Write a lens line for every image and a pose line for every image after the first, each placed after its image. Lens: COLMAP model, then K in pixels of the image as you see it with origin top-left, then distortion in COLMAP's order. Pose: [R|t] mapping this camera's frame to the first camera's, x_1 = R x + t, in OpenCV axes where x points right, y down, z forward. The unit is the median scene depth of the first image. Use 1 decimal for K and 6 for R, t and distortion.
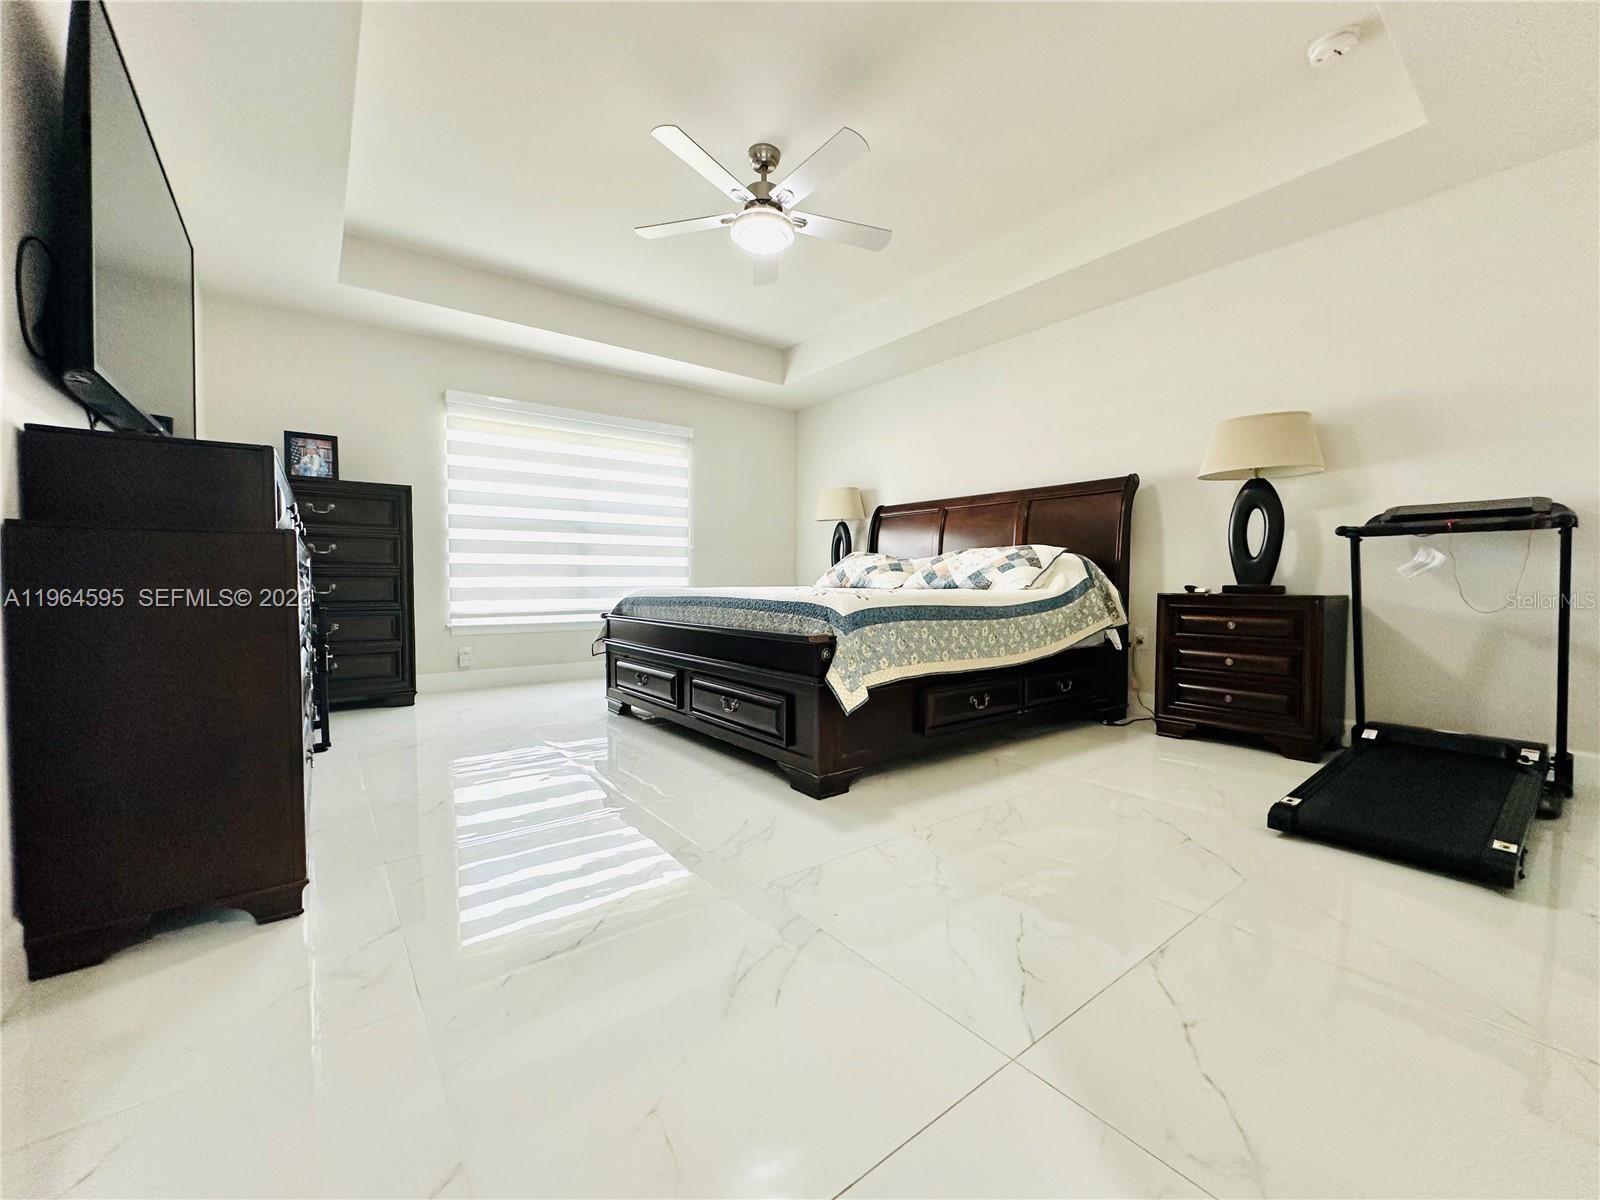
lens RADIAL K [[636.8, 0, 801.9], [0, 636.8, 597.9], [0, 0, 1]] dist [-0.005050, 0.001351]
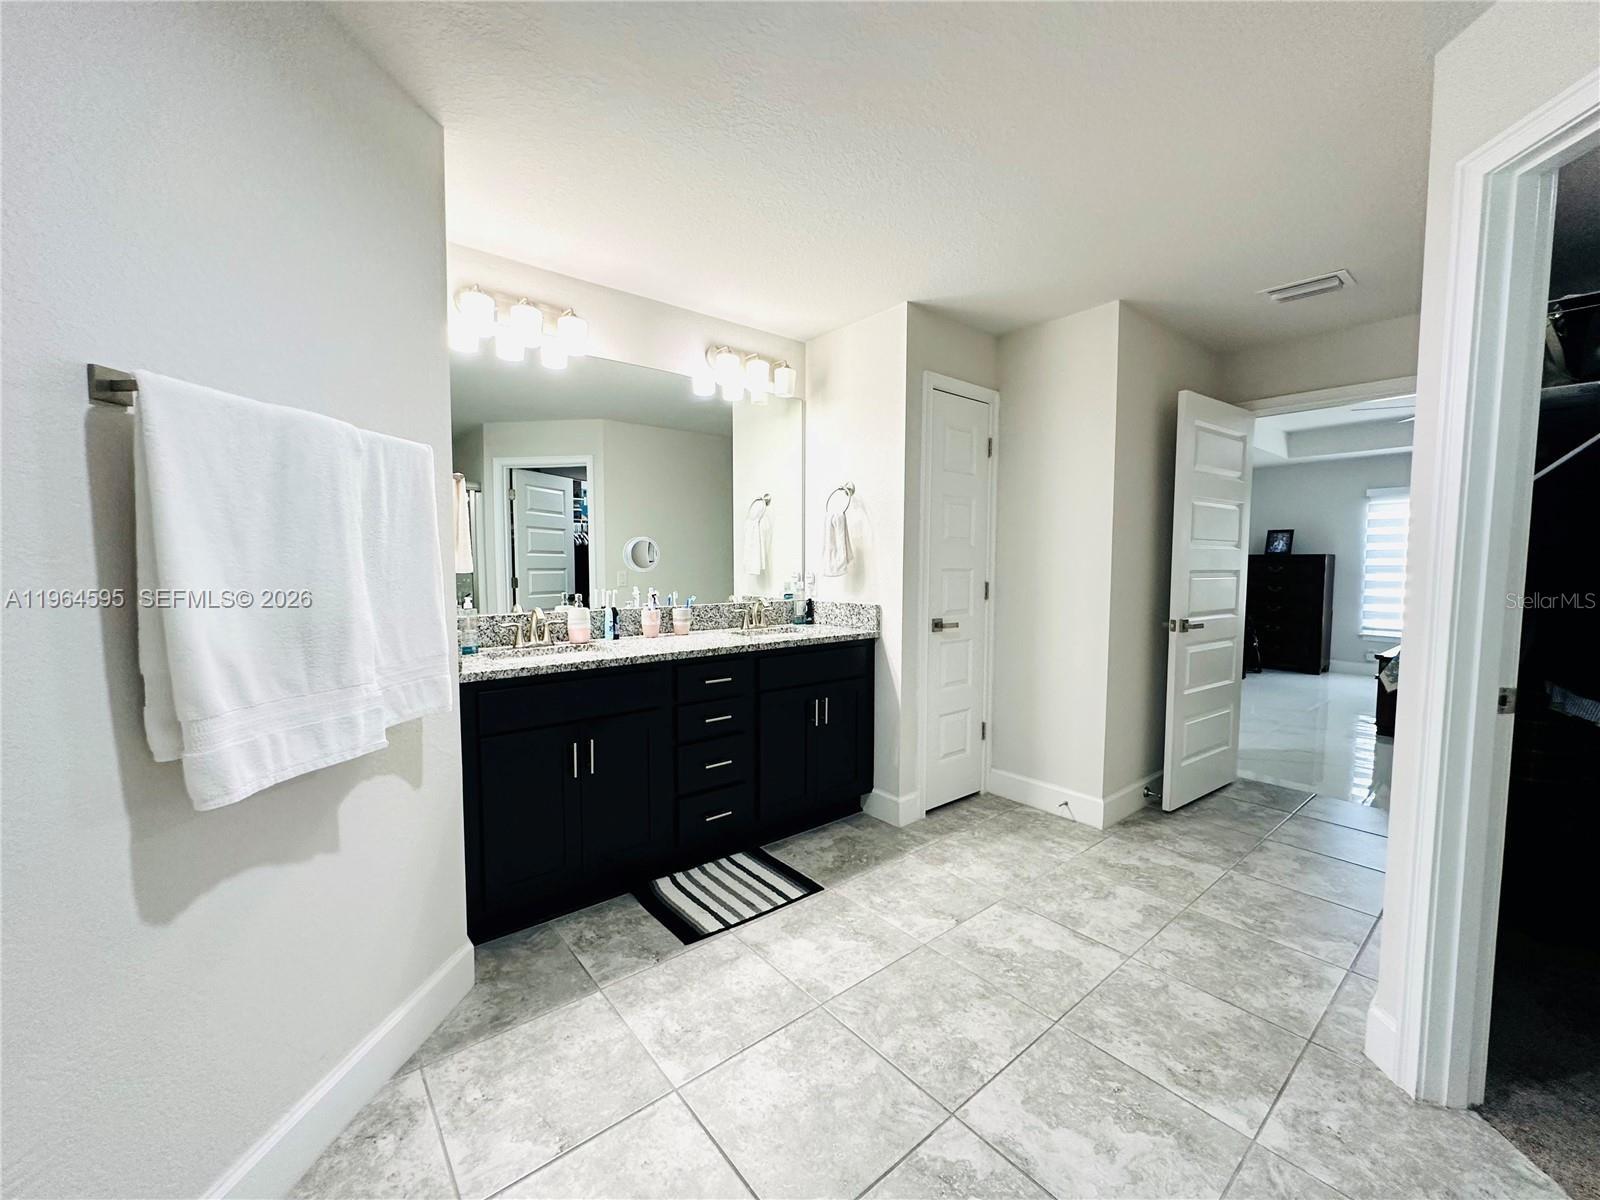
lens RADIAL K [[636.8, 0, 801.8], [0, 636.8, 605.0], [0, 0, 1]] dist [-0.005050, 0.001351]
pose [[0.037344, 0.063336, -0.997293, 1.144745], [-0.014018, 0.997924, 0.062851, -0.127520], [0.999204, 0.011633, 0.038154, -0.554555]]
